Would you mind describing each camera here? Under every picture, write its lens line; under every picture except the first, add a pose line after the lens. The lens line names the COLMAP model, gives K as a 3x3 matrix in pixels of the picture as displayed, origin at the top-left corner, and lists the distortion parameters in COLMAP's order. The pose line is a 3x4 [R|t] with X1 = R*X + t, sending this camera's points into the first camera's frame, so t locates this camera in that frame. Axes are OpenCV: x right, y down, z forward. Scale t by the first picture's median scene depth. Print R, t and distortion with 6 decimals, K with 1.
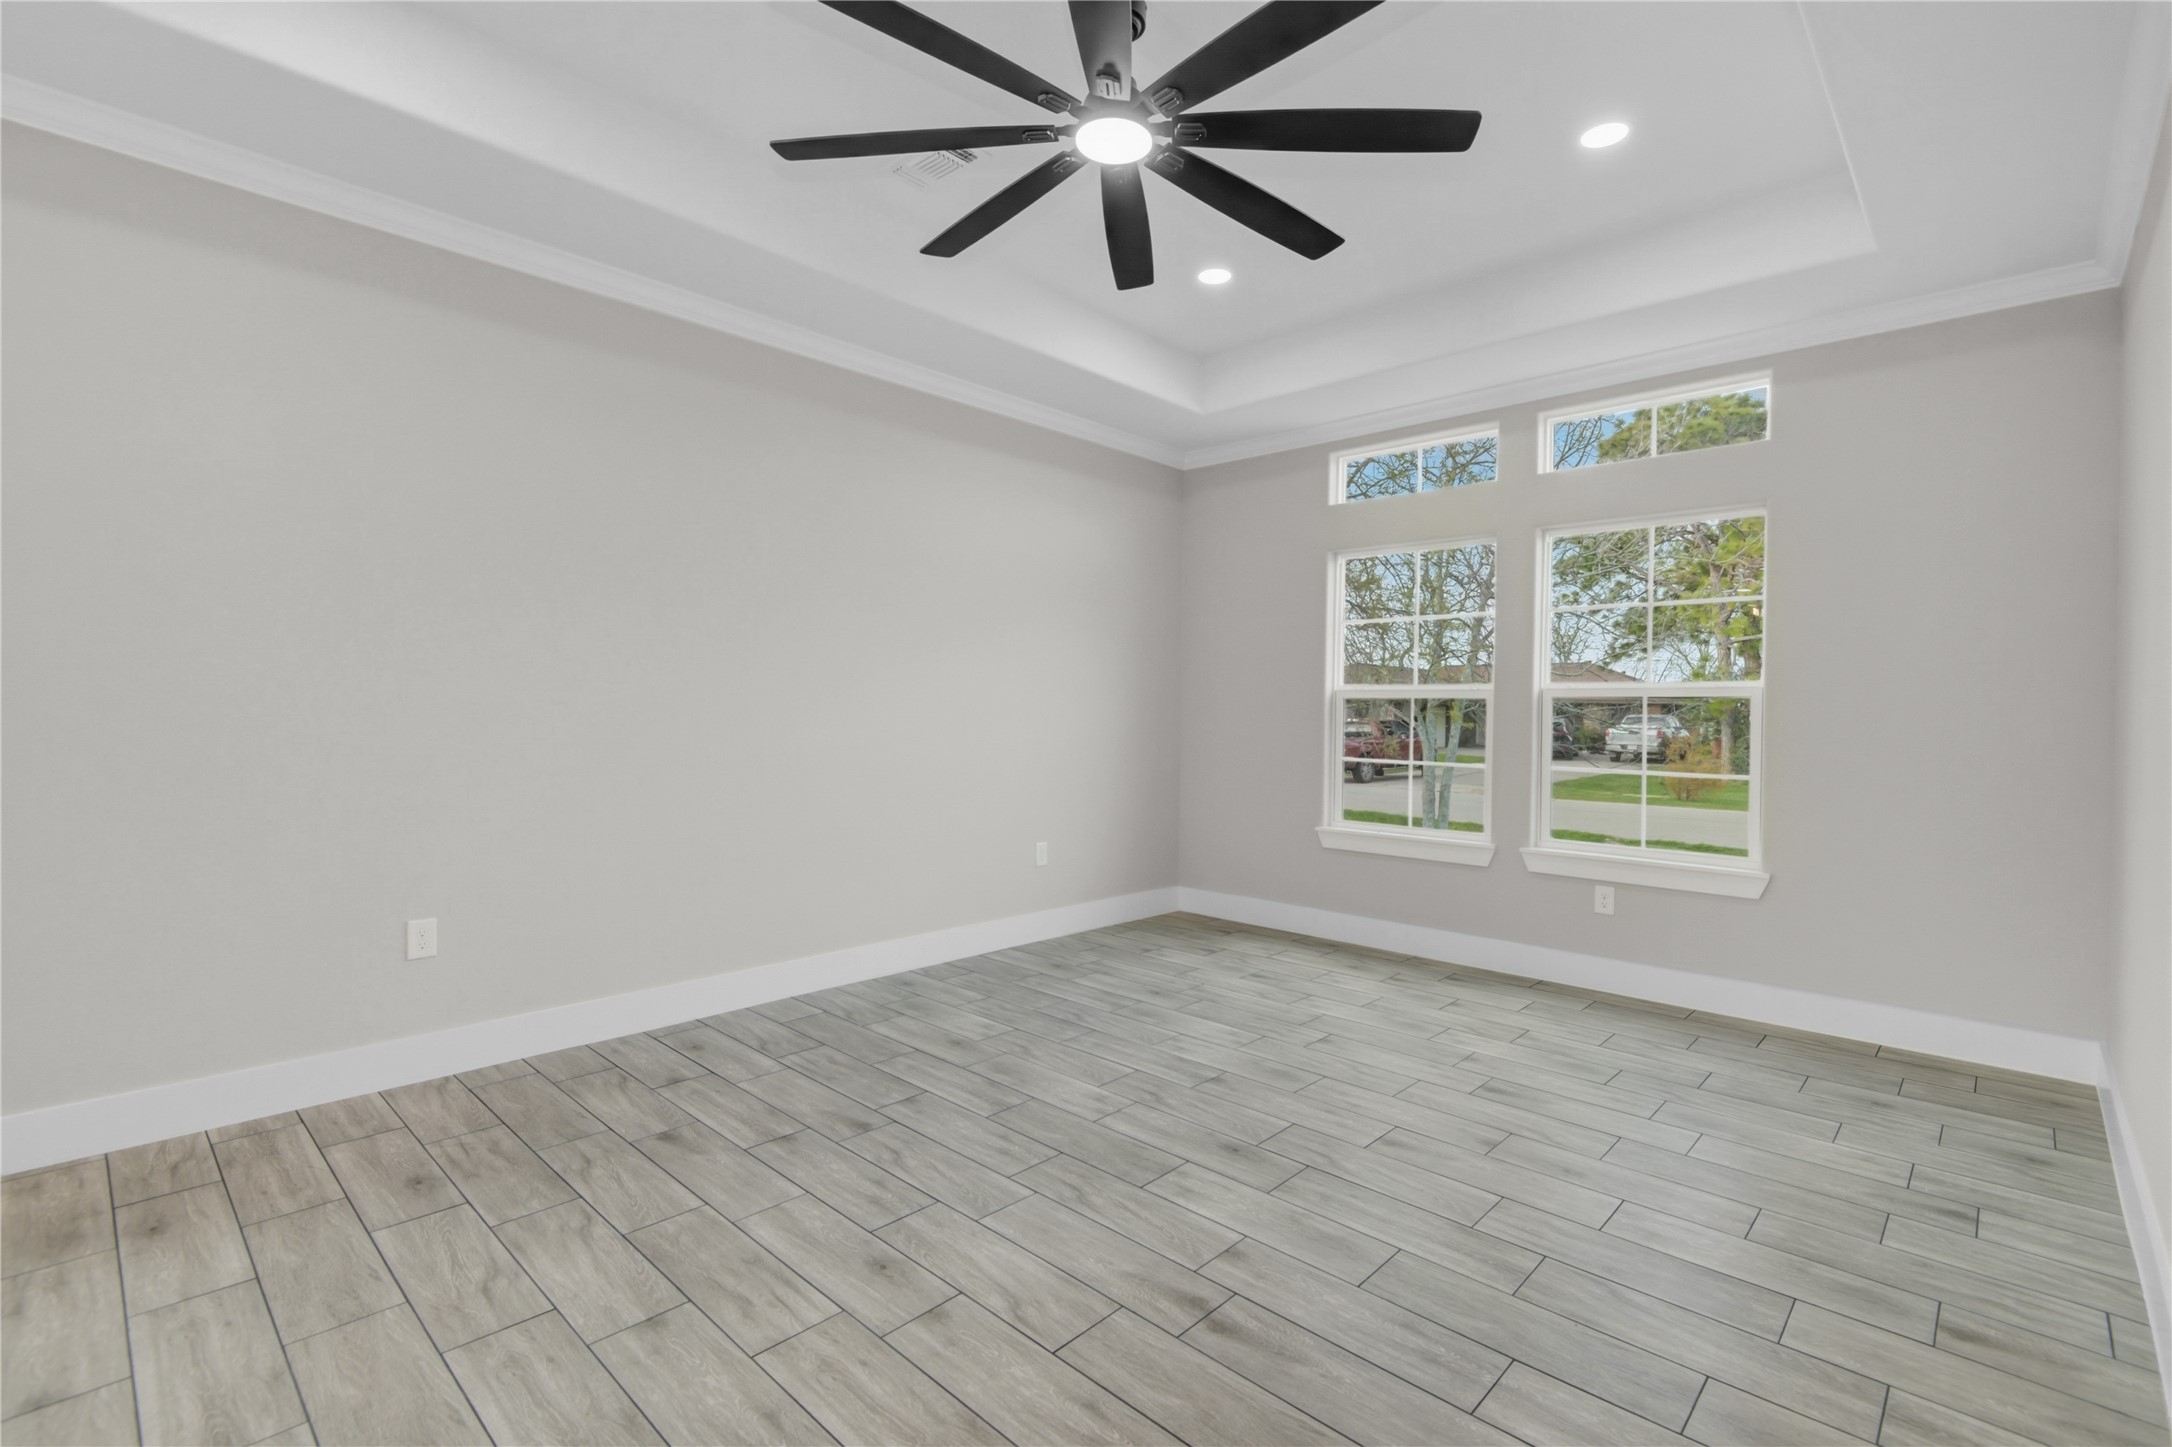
lens RADIAL K [[981.3, 0, 1083.6], [0, 981.3, 717.4], [0, 0, 1]] dist [0.003227, -0.003835]
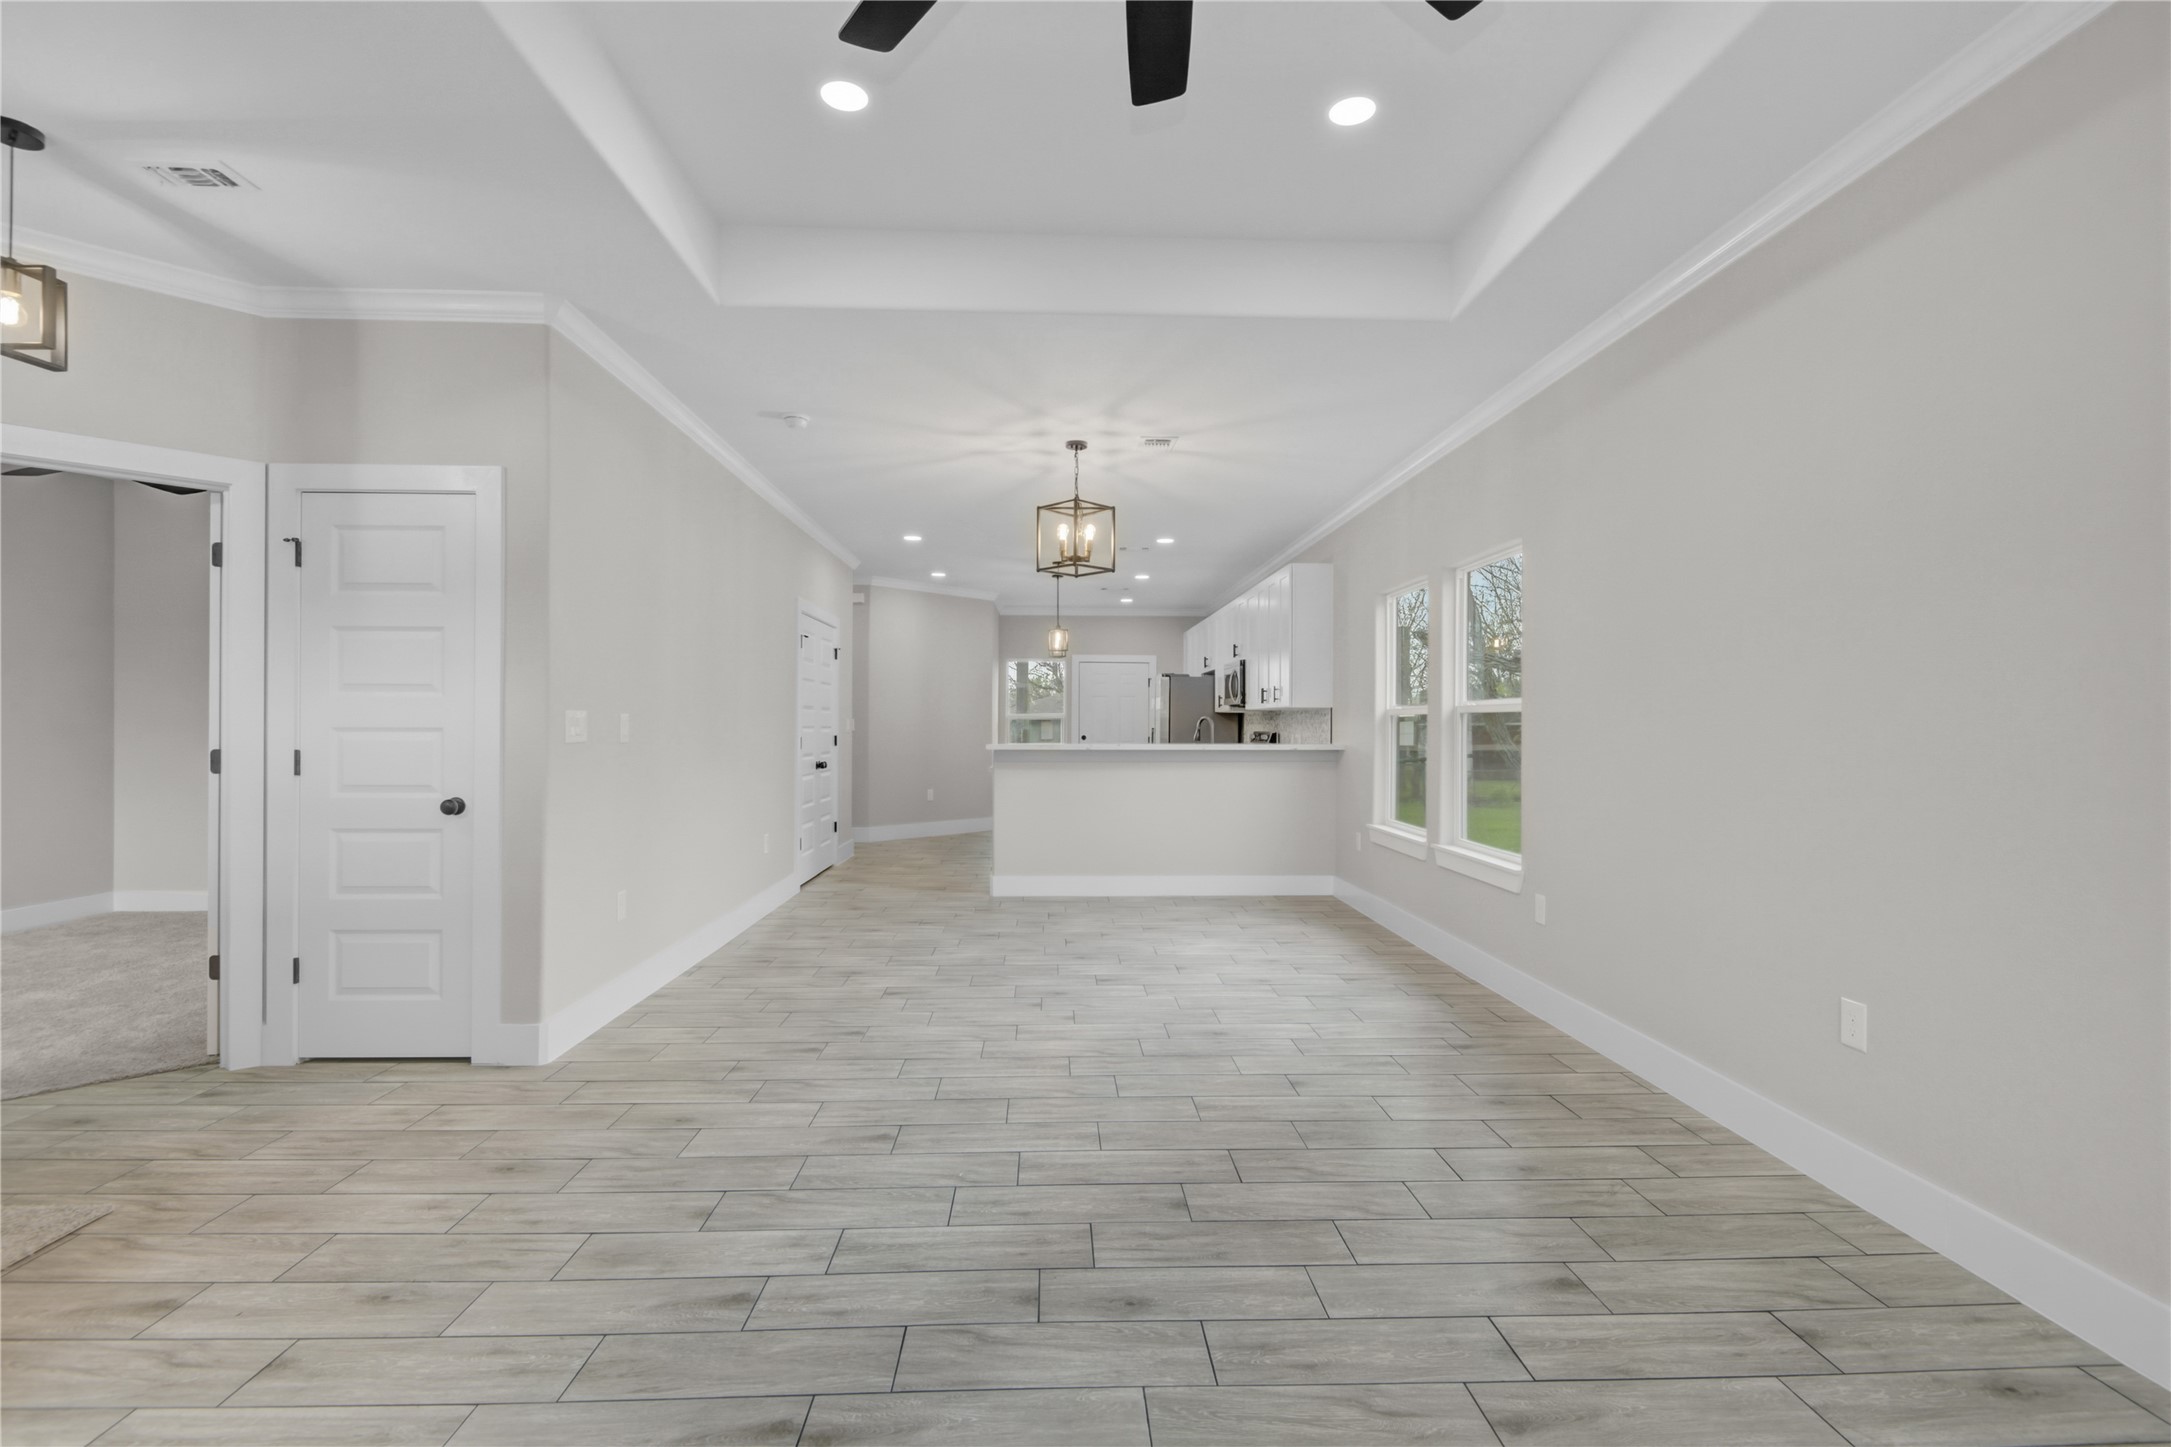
lens RADIAL K [[980.8, 0, 1084.5], [0, 980.8, 721.4], [0, 0, 1]] dist [0.003227, -0.003835]
pose [[-0.696815, -0.019304, -0.716991, 0.420903], [-0.021383, 0.999753, -0.006135, -0.008955], [0.716932, 0.011056, -0.697055, 1.284835]]
